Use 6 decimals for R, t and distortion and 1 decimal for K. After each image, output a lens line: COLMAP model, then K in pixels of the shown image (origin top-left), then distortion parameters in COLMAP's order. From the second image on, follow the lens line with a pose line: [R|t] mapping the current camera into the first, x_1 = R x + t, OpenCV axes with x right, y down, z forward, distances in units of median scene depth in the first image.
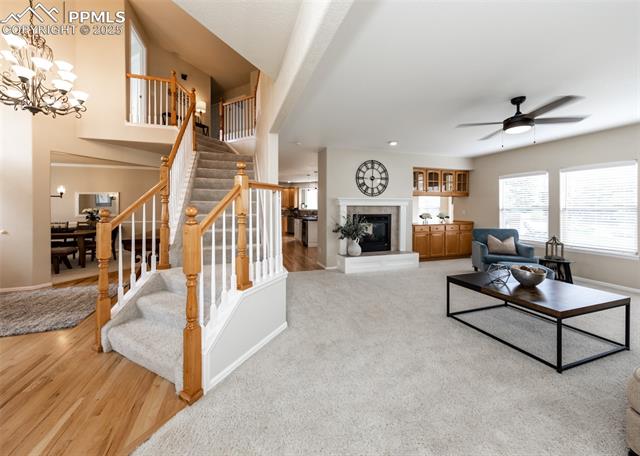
lens RADIAL K [[267.5, 0, 320.2], [0, 267.5, 207.9], [0, 0, 1]] dist [-0.000927, -0.000324]
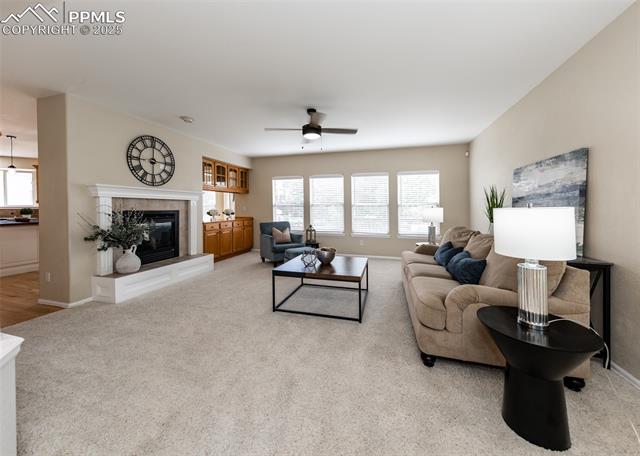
lens RADIAL K [[247.8, 0, 332.6], [0, 247.8, 209.6], [0, 0, 1]] dist [0.001149, -0.000076]
pose [[0.548130, -0.011551, 0.836314, -0.102529], [0.012950, 0.999902, 0.005323, 0.024044], [-0.836293, 0.007912, 0.548226, 0.220252]]
